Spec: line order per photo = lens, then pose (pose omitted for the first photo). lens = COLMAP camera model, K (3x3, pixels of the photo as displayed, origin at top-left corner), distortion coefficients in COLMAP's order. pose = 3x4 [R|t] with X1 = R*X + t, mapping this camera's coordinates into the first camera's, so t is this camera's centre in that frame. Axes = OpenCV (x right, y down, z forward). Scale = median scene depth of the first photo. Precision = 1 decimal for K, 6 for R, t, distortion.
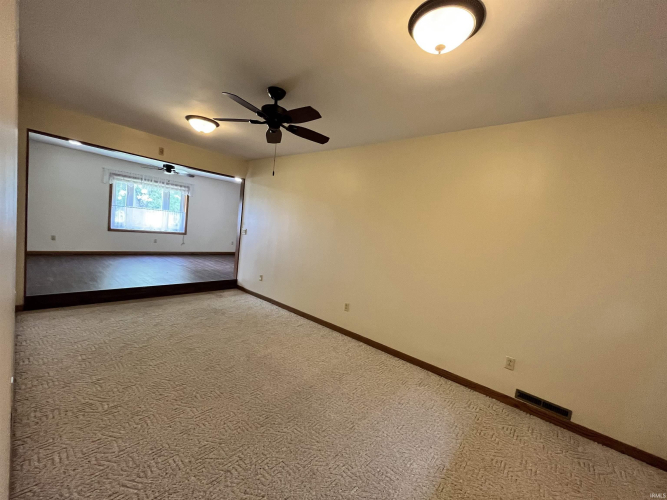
lens RADIAL K [[269.4, 0, 331.9], [0, 269.4, 249.7], [0, 0, 1]] dist [-0.000138, -0.000015]
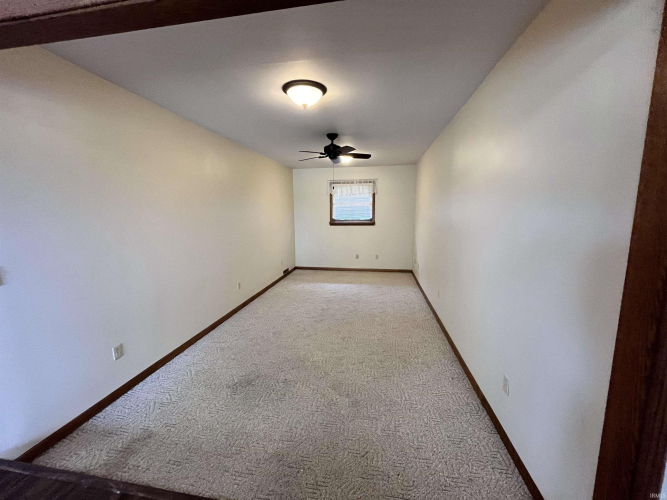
lens RADIAL K [[269.4, 0, 331.9], [0, 269.4, 249.7], [0, 0, 1]] dist [-0.000138, -0.000015]
pose [[-0.518723, -0.216434, 0.827093, -1.133556], [0.018795, 0.964305, 0.264127, -0.244482], [-0.854736, 0.152554, -0.496139, 1.292733]]
